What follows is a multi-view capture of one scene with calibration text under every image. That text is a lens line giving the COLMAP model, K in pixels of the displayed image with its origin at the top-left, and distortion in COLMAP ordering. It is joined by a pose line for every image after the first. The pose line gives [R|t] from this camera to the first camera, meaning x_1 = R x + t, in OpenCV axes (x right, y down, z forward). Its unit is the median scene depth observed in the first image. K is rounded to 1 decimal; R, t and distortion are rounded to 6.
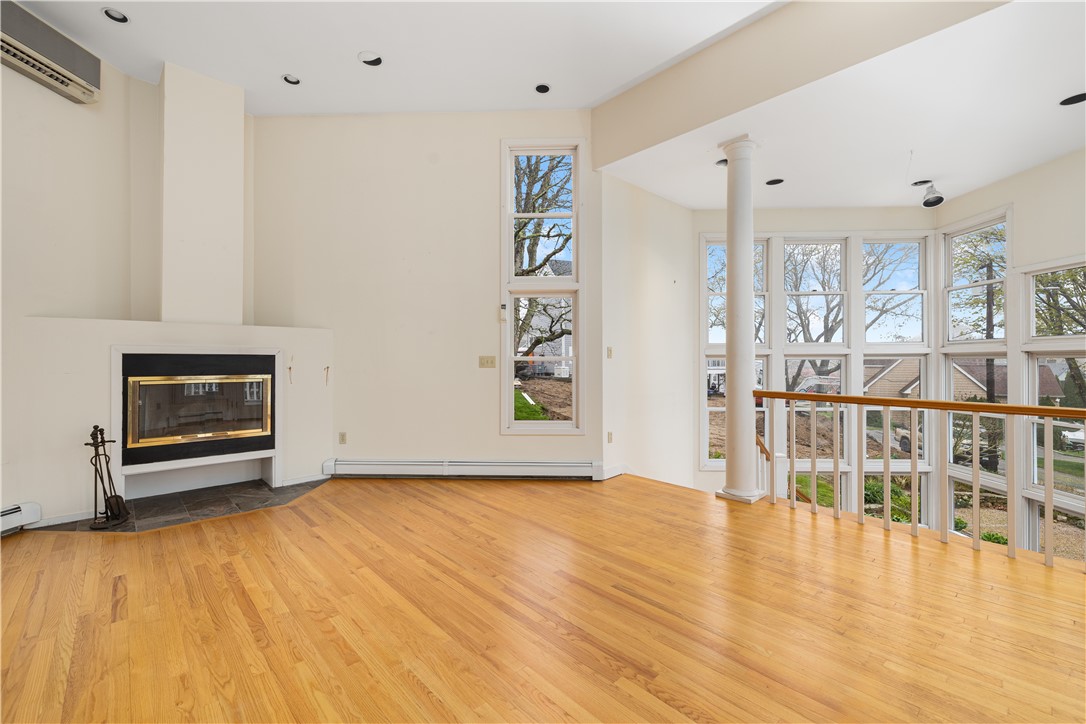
lens RADIAL K [[460.7, 0, 542.4], [0, 460.7, 357.1], [0, 0, 1]] dist [-0.003131, 0.000529]
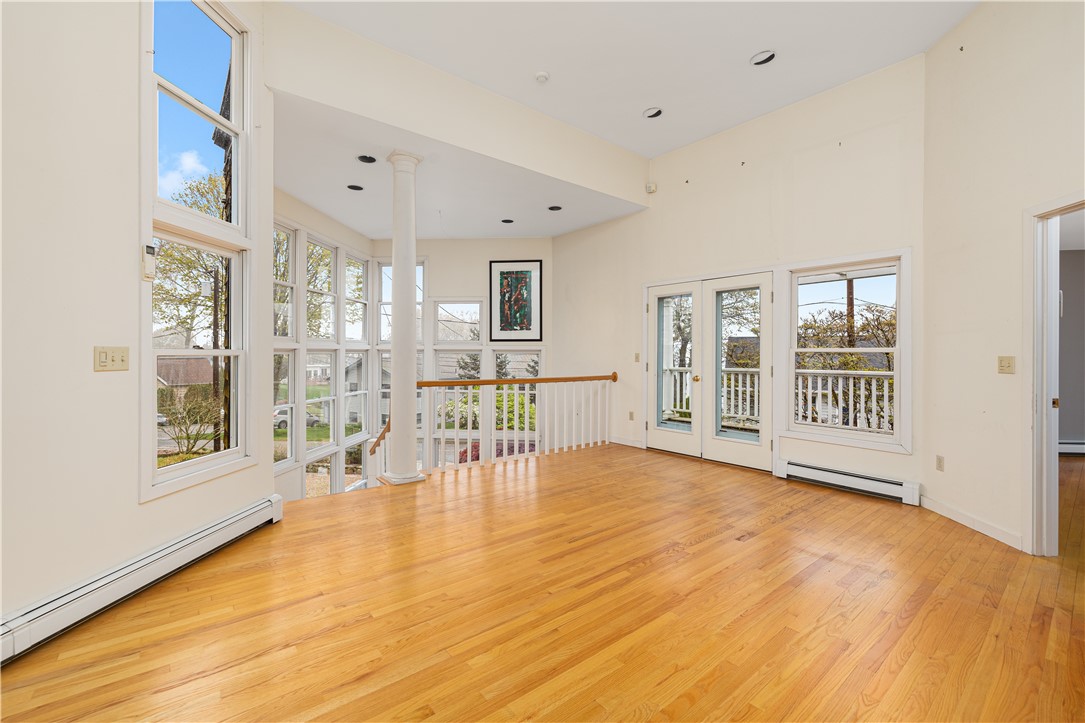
lens RADIAL K [[460.3, 0, 535.6], [0, 460.3, 360.1], [0, 0, 1]] dist [-0.003131, 0.000529]
pose [[0.053663, -0.009427, 0.998515, -0.756264], [-0.014549, 0.999842, 0.010222, 0.002740], [-0.998453, -0.015076, 0.053517, 0.735579]]
